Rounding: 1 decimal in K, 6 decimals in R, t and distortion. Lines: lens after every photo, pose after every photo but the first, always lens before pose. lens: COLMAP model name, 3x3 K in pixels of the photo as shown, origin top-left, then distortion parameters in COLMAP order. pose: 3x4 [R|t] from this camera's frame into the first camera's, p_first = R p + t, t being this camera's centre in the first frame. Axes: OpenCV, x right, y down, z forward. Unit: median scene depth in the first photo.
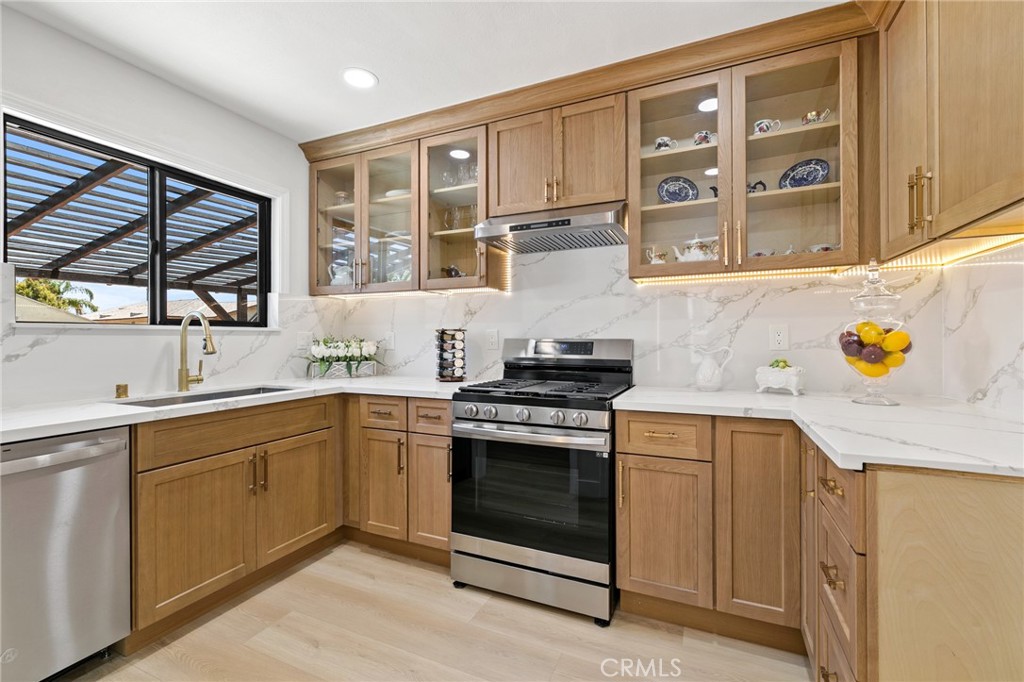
lens RADIAL K [[439.0, 0, 514.0], [0, 439.0, 333.6], [0, 0, 1]] dist [0.001655, -0.000135]
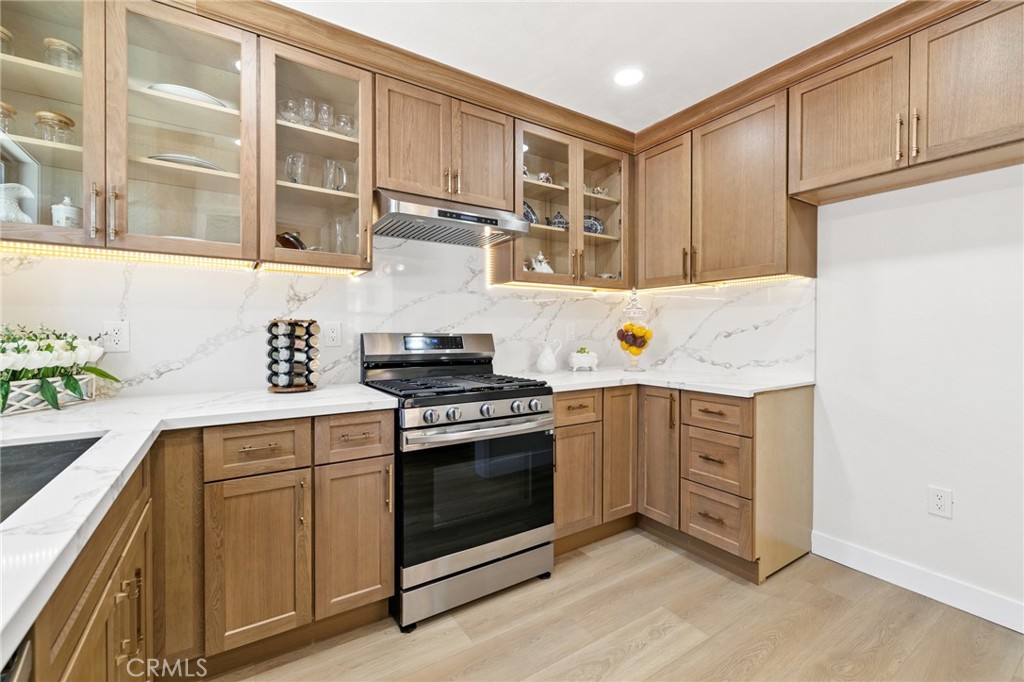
lens RADIAL K [[439.0, 0, 514.0], [0, 439.0, 333.6], [0, 0, 1]] dist [0.001655, -0.000135]
pose [[0.534941, 0.000588, 0.844889, -0.687568], [-0.010094, 0.999933, 0.005695, 0.005207], [-0.844829, -0.011574, 0.534911, 0.370839]]
